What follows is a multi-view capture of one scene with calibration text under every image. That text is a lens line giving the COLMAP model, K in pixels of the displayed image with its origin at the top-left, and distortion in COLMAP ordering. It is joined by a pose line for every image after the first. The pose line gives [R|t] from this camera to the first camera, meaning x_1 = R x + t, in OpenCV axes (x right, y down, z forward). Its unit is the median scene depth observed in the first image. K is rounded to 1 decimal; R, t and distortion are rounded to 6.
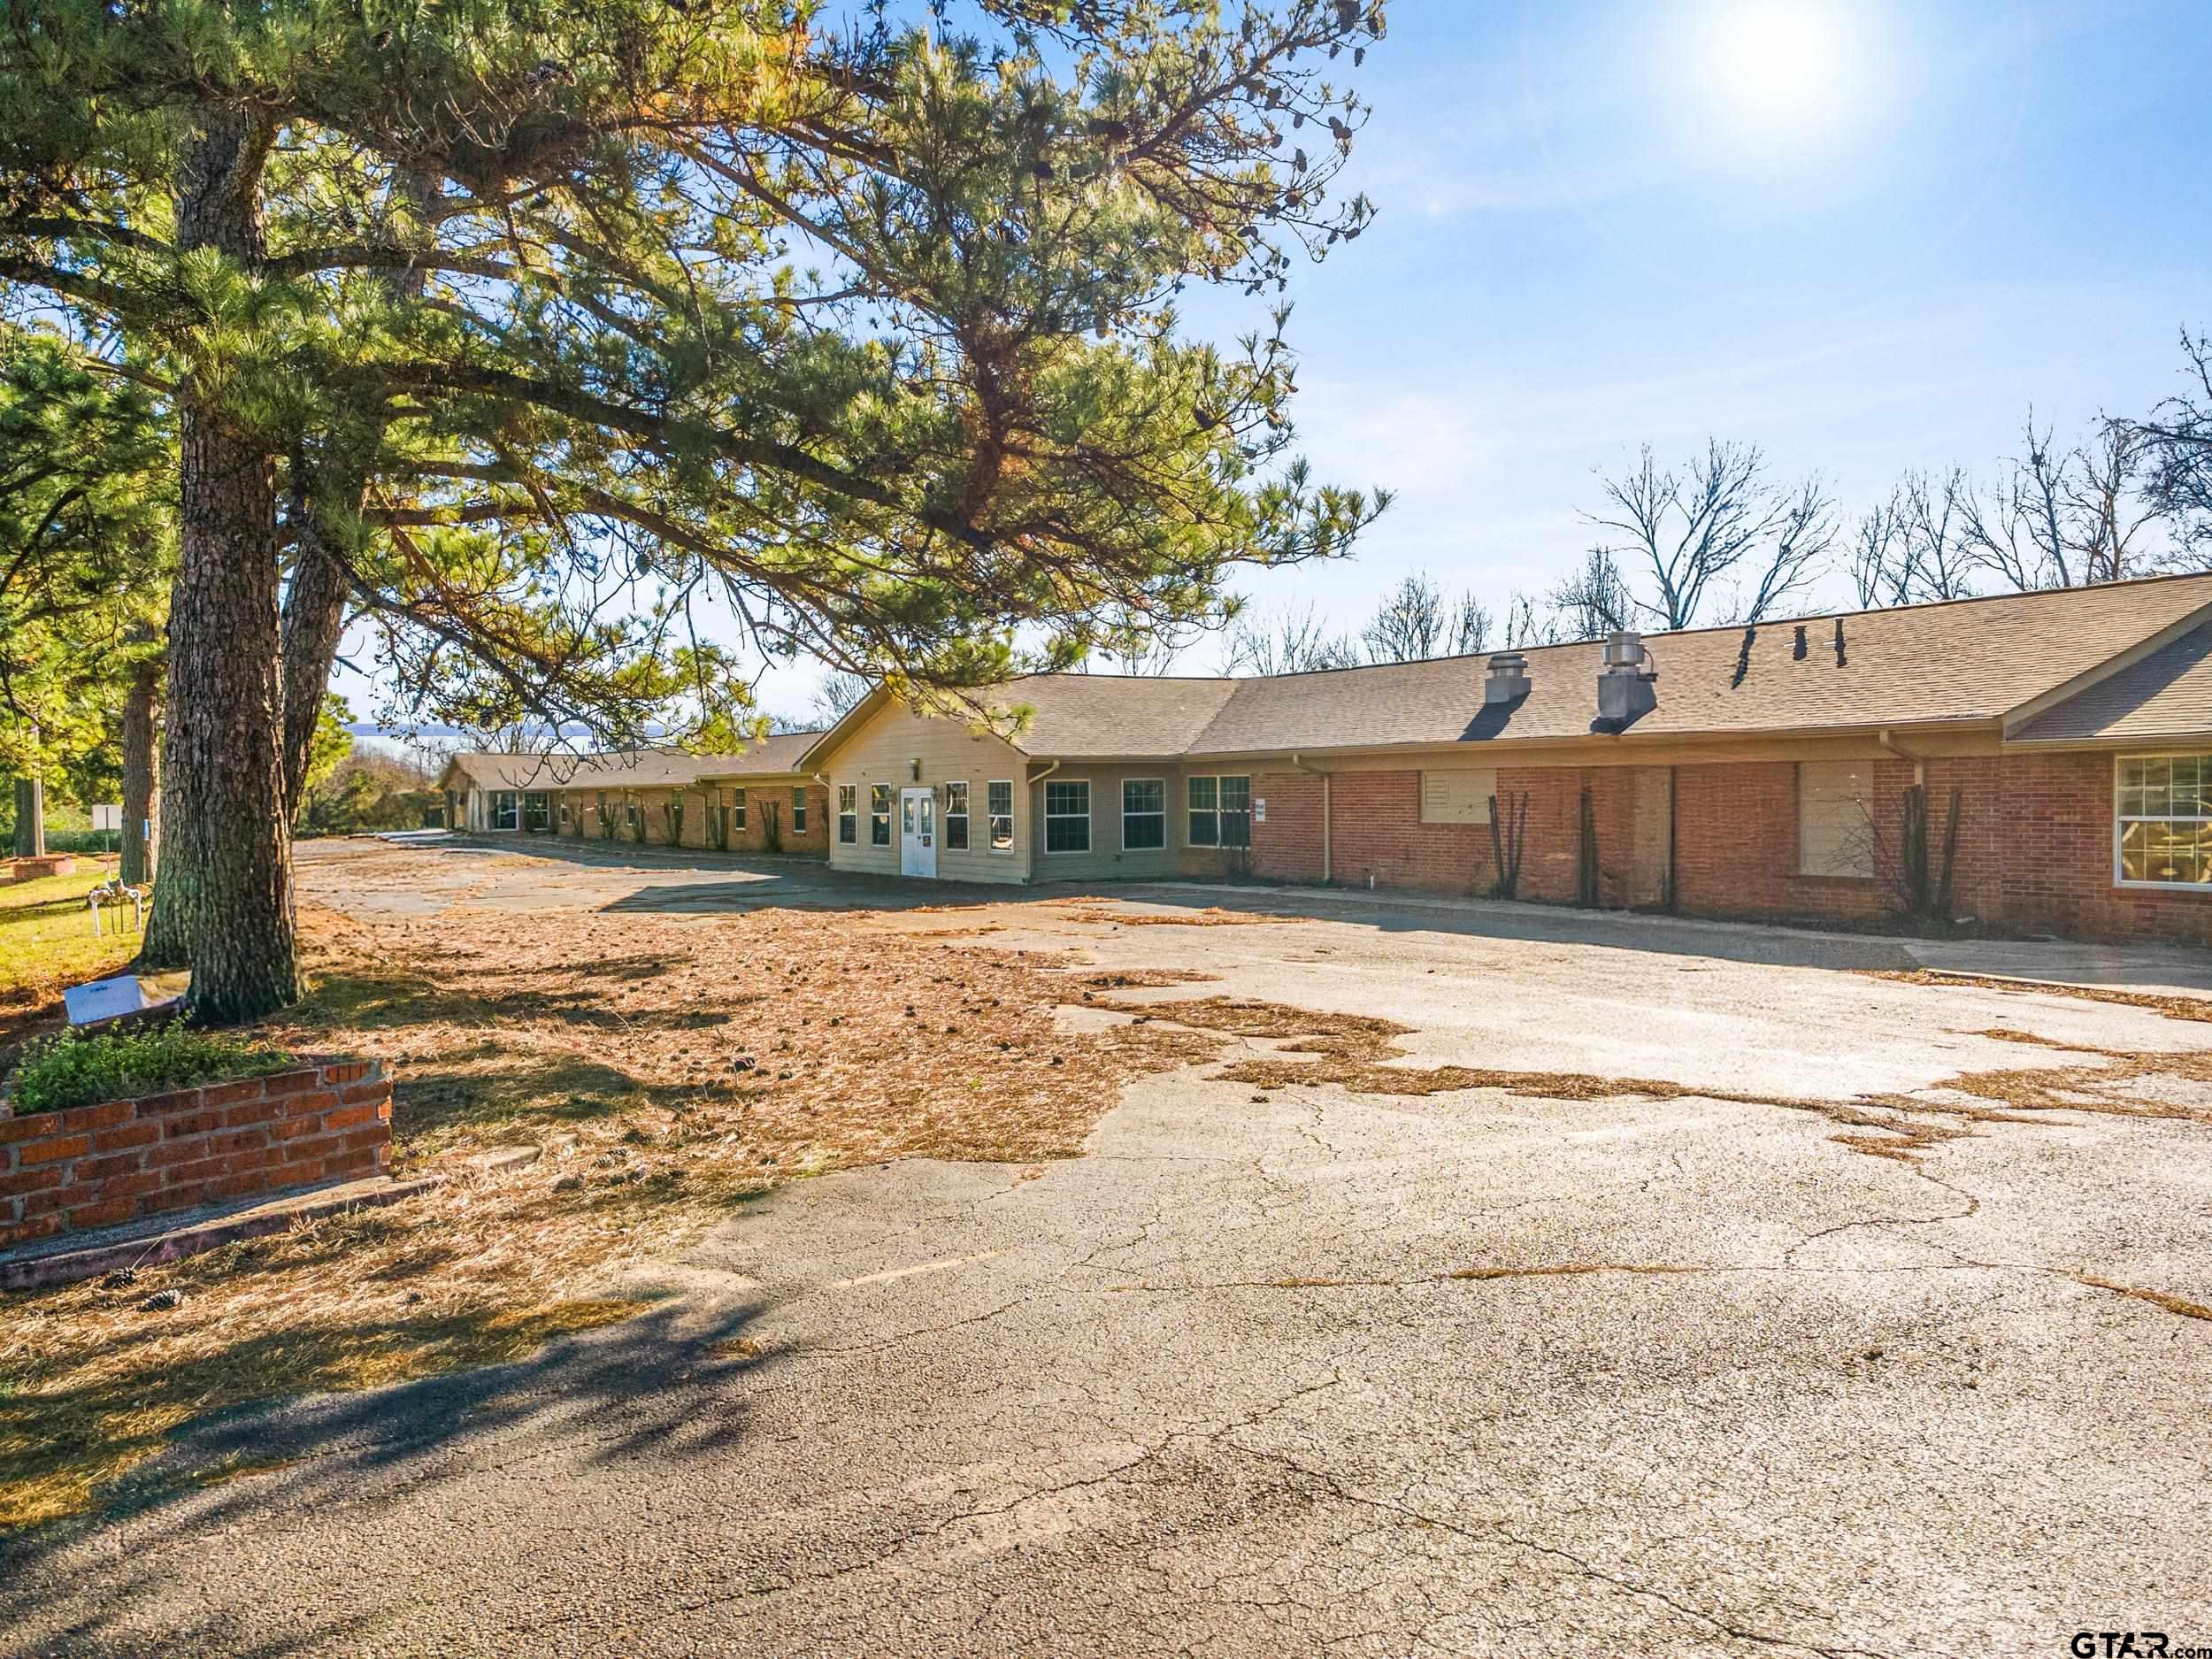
lens RADIAL K [[1528.2, 0, 1106.0], [0, 1528.2, 829.5], [0, 0, 1]] dist [-0.040903, 0.087364]
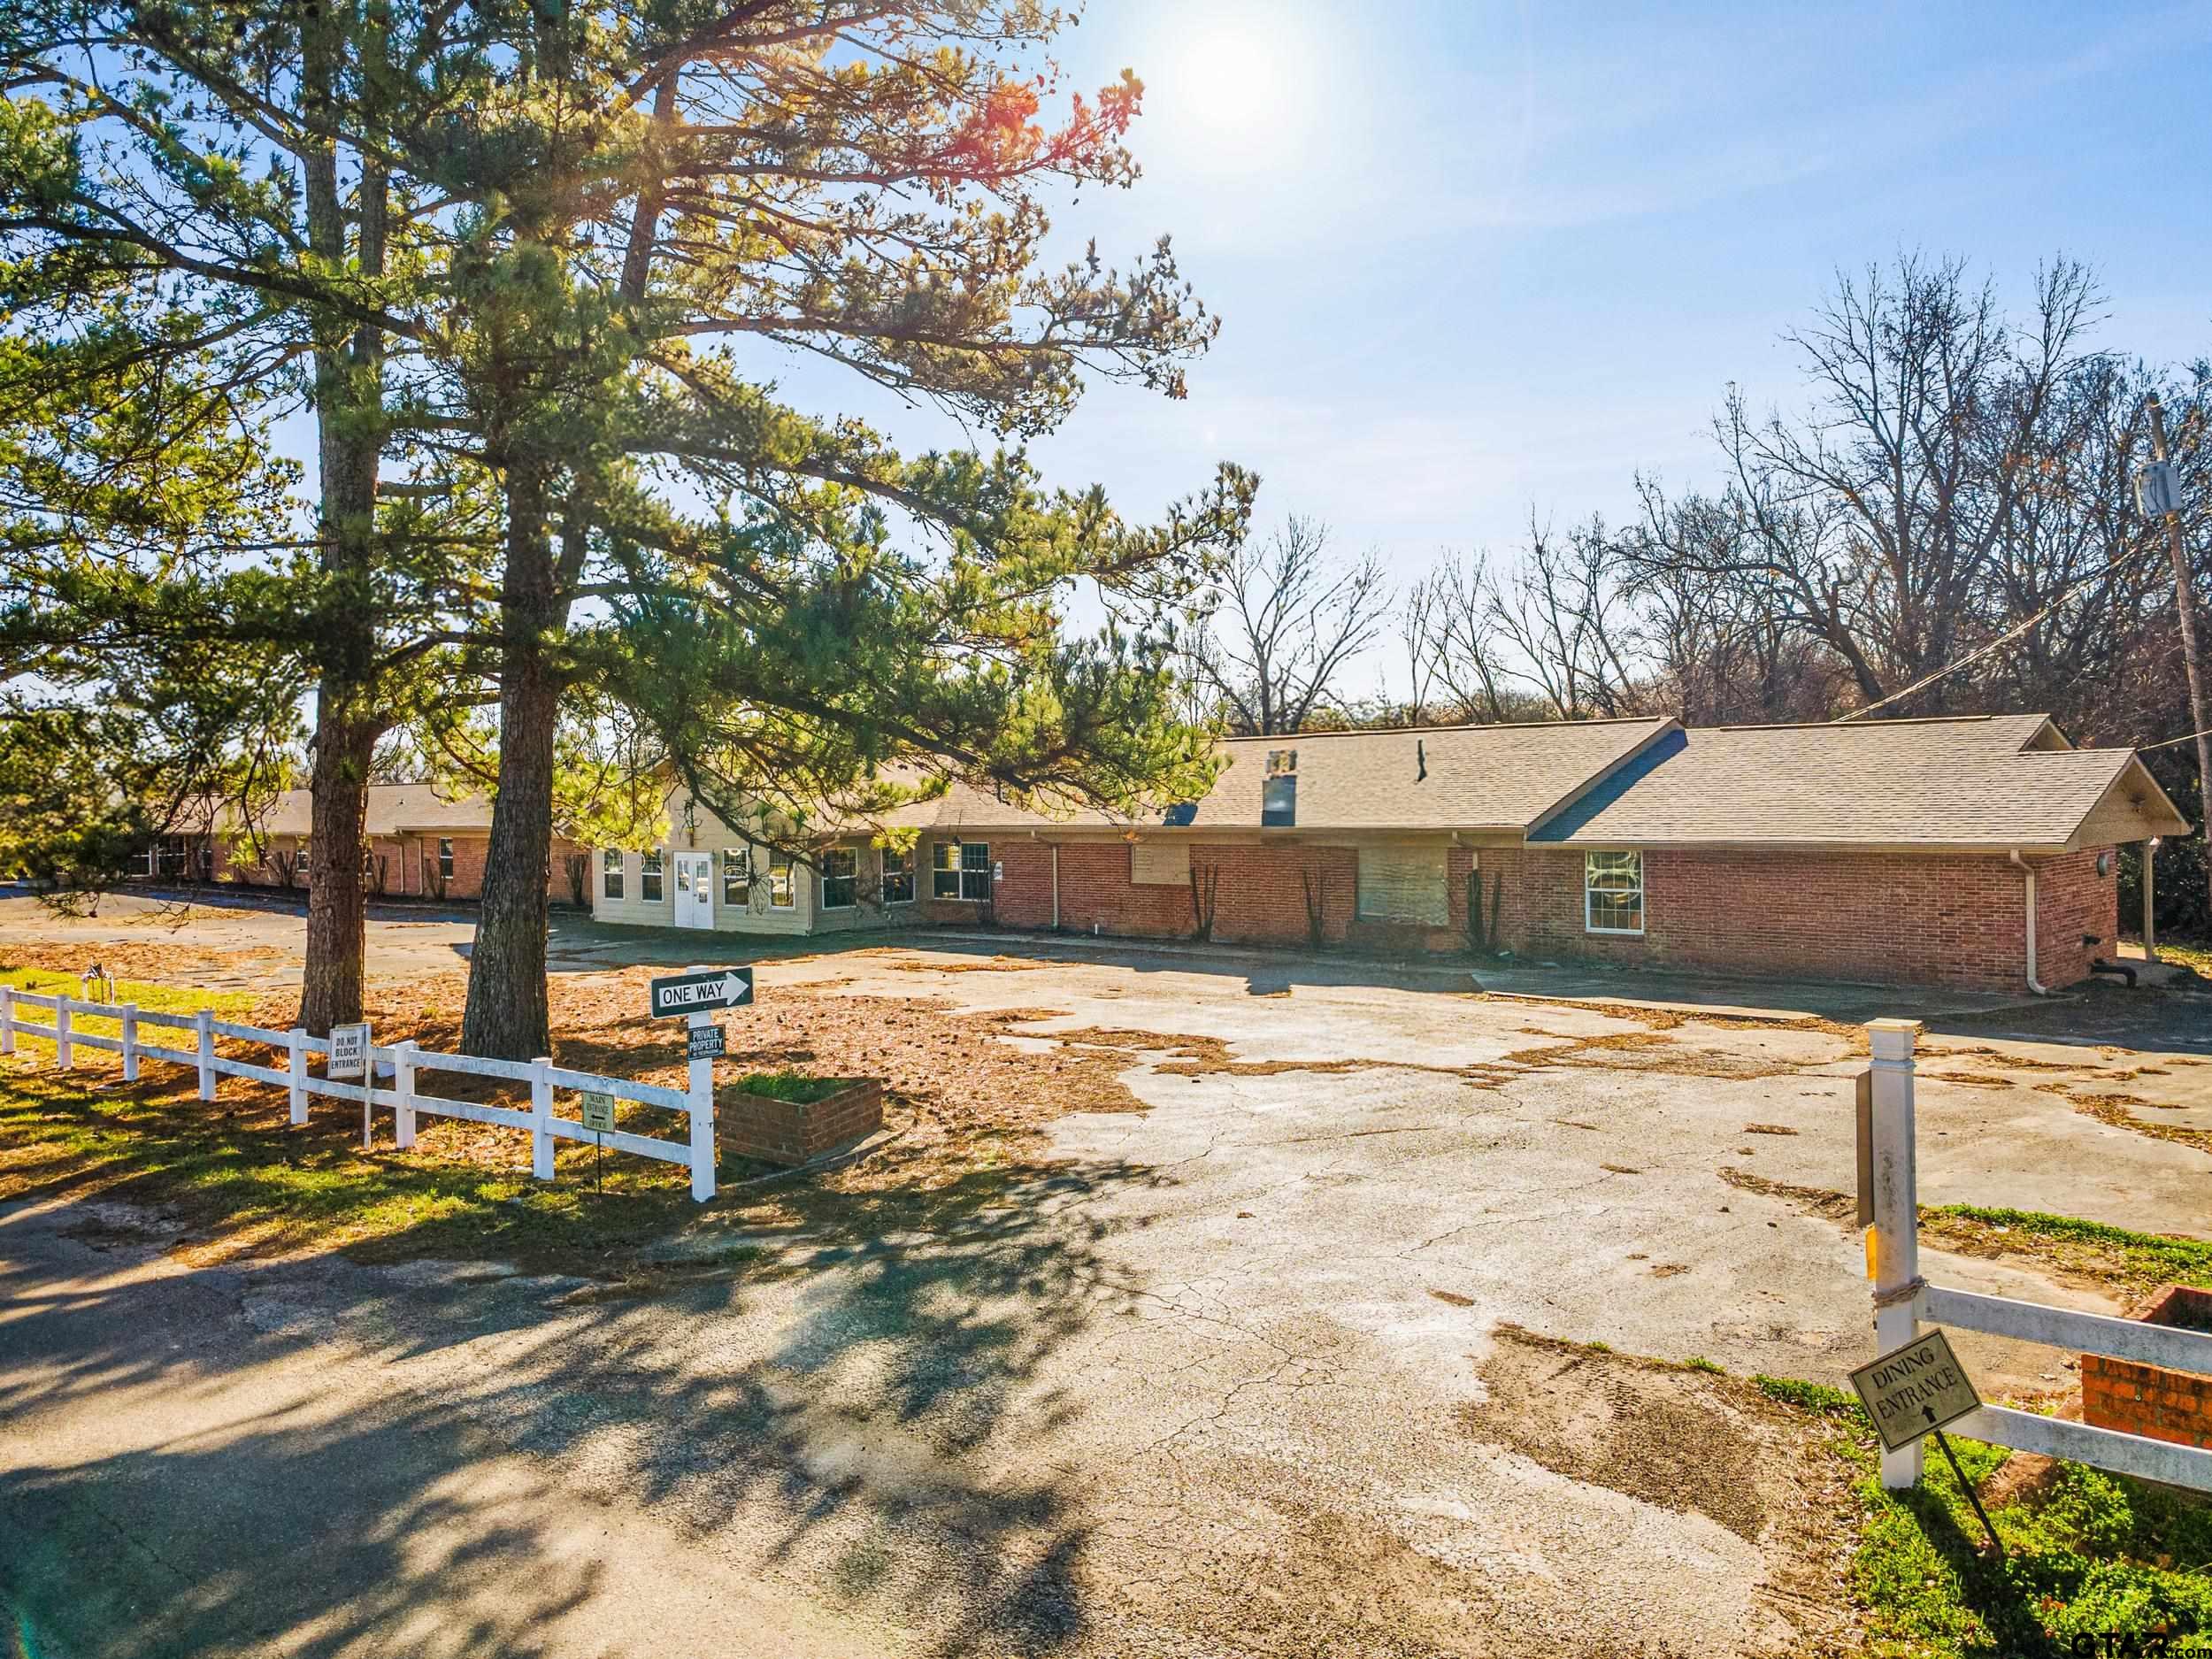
lens RADIAL K [[1555.5, 0, 1105.6], [0, 1555.5, 793.1], [0, 0, 1]] dist [0.034501, -0.002319]
pose [[0.962929, -0.003300, 0.269735, -0.249424], [0.011007, 0.999573, -0.027066, -0.064495], [-0.269530, 0.029031, 0.962554, -0.416209]]
